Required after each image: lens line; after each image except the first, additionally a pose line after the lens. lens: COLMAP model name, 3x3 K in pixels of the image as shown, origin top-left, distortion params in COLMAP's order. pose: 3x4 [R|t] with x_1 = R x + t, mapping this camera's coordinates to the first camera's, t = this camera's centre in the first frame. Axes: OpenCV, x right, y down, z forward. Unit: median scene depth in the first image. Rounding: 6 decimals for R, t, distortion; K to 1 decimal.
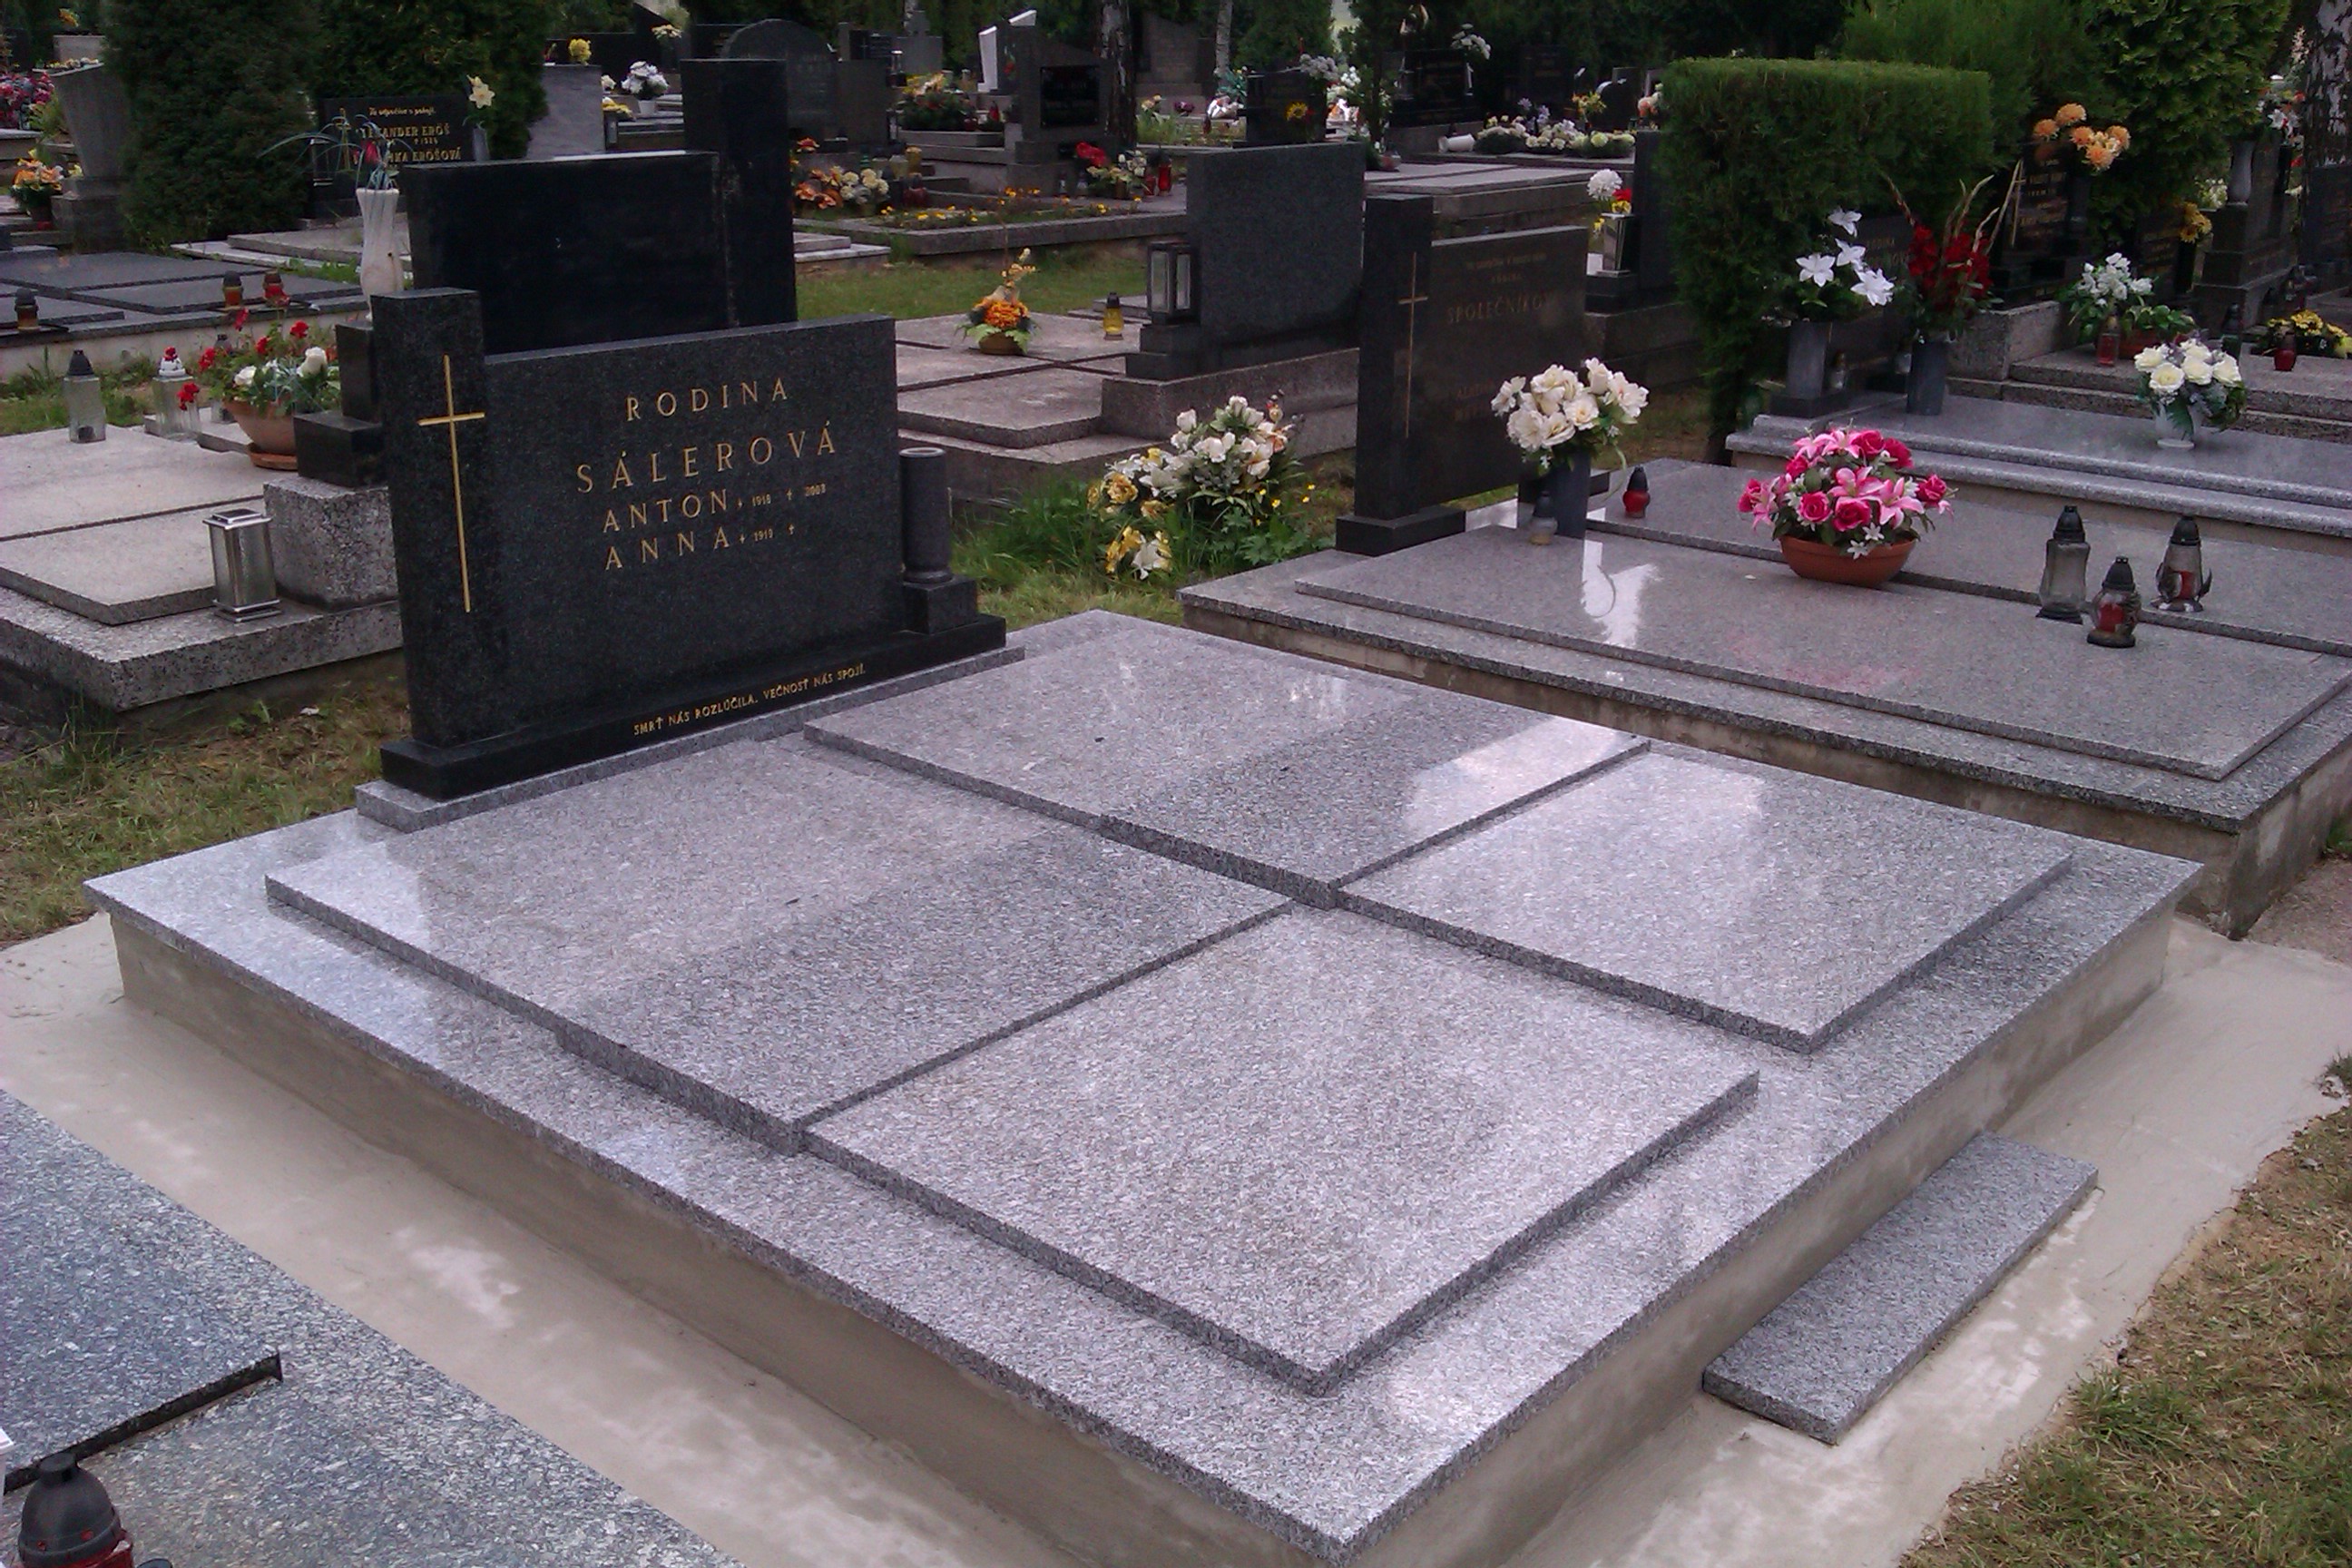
lens RADIAL K [[2308.2, 0, 1174.7], [0, 2308.2, 783.7], [0, 0, 1]] dist [-0.033738, 0.000000]
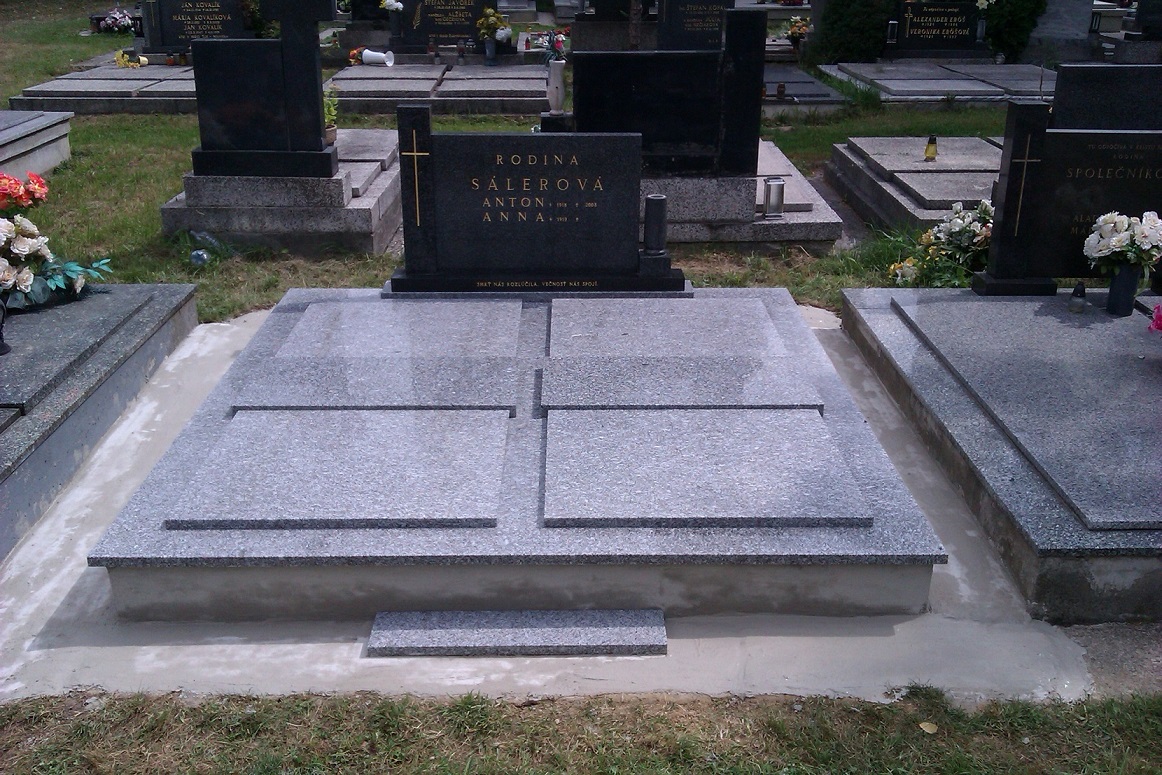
lens RADIAL K [[1140.4, 0, 581.8], [0, 1140.4, 389.0], [0, 0, 1]] dist [-0.033738, 0.000000]
pose [[0.662139, 0.272662, -0.698017, 0.732518], [-0.232388, 0.960249, 0.154653, -0.130234], [0.712438, 0.059809, 0.699182, 0.200740]]
